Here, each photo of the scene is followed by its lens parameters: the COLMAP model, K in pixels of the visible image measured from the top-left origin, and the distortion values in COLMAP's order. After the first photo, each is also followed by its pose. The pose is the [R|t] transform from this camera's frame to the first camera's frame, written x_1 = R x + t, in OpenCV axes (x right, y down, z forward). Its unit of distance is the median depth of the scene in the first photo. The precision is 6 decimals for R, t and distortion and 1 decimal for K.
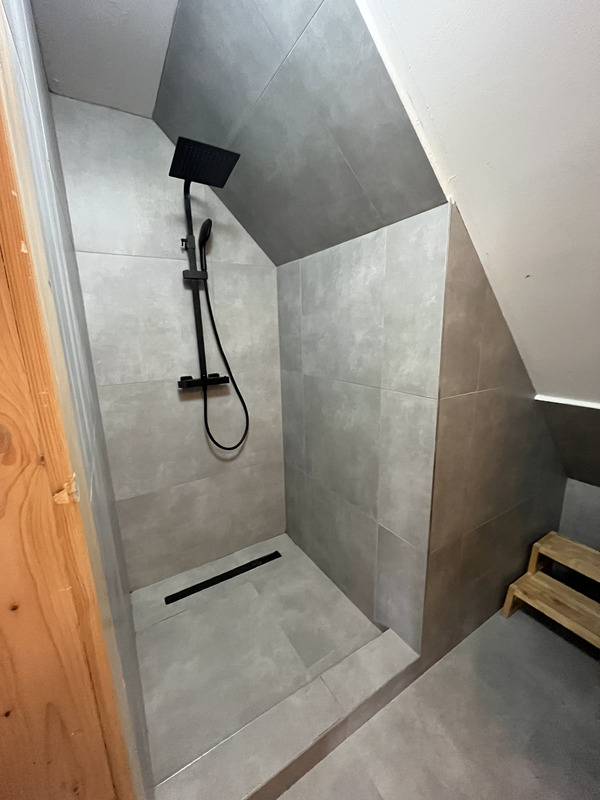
lens RADIAL K [[321.2, 0, 298.4], [0, 321.2, 400.6], [0, 0, 1]] dist [0.000436, -0.000252]
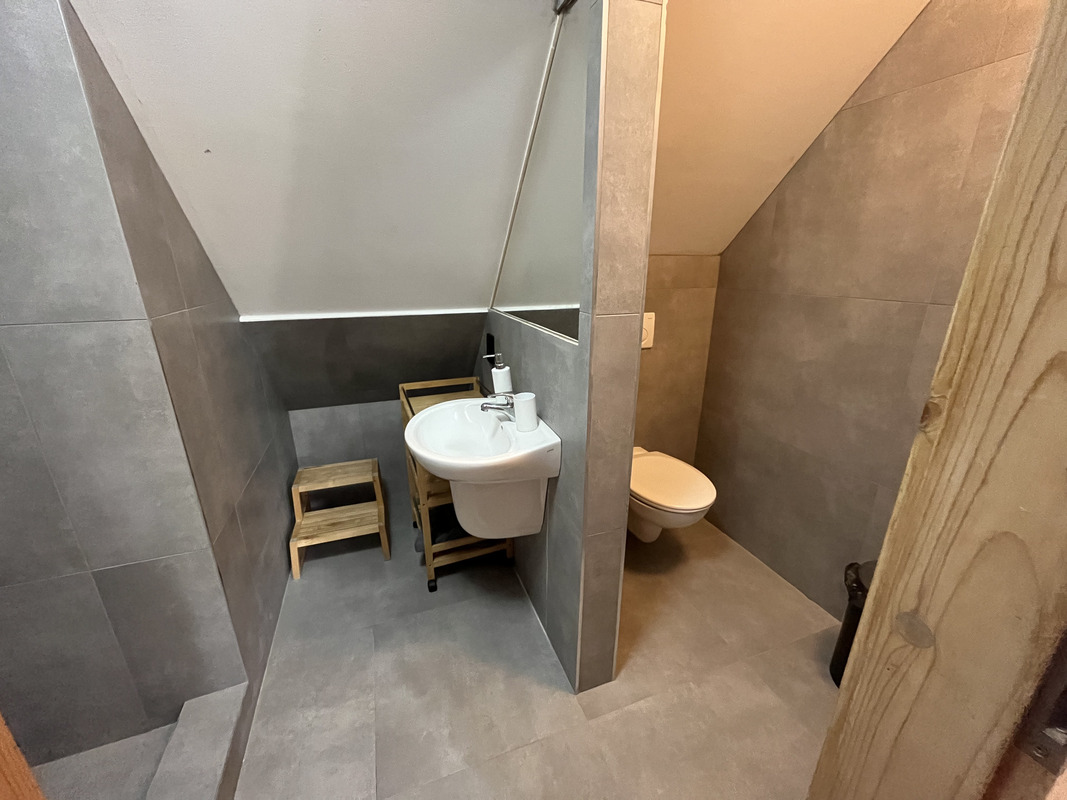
lens RADIAL K [[428.4, 0, 533.8], [0, 428.4, 402.9], [0, 0, 1]] dist [0.000436, -0.000252]
pose [[0.189043, -0.286922, 0.939116, -0.221249], [0.209401, 0.946141, 0.246917, 0.079664], [-0.959382, 0.149974, 0.238943, 0.038666]]
